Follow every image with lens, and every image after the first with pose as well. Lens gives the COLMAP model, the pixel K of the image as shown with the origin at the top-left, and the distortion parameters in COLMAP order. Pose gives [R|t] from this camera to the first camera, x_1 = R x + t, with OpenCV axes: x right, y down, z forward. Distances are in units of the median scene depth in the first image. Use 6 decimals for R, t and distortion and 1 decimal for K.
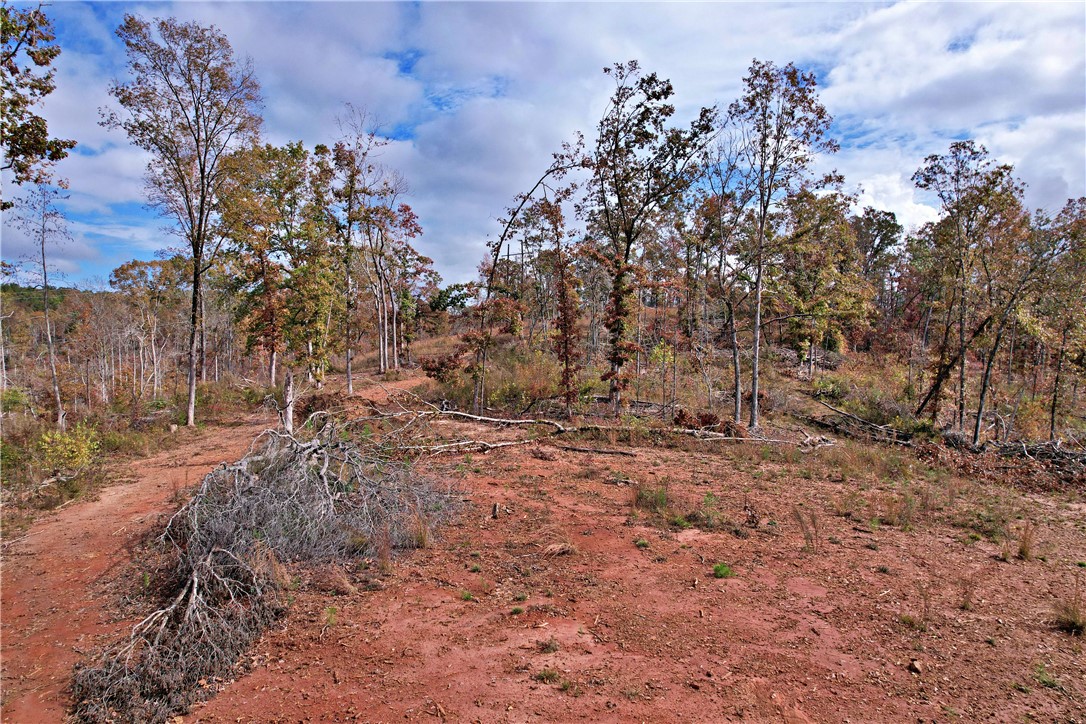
lens RADIAL K [[706.0, 0, 547.5], [0, 706.0, 365.7], [0, 0, 1]] dist [-0.069077, 0.054069]
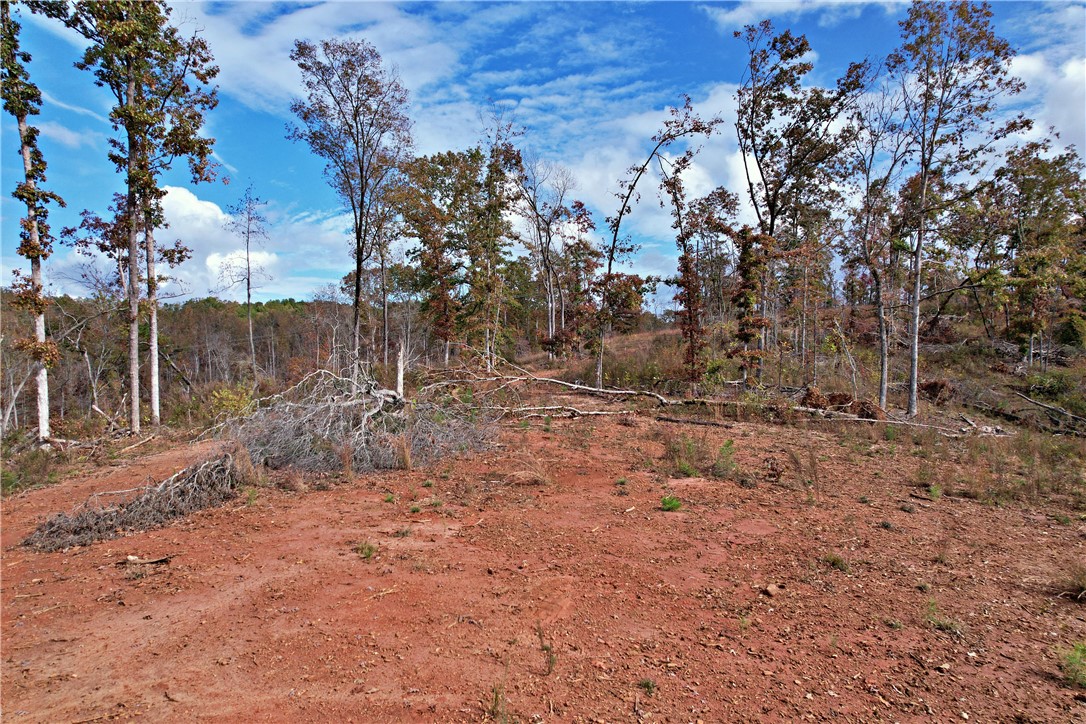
lens RADIAL K [[706.0, 0, 545.1], [0, 706.0, 359.3], [0, 0, 1]] dist [-0.069077, 0.054069]
pose [[0.948623, 0.005005, -0.316368, 0.140942], [-0.012845, 0.999660, -0.022701, 0.046546], [0.316147, 0.025598, 0.948365, 0.026603]]
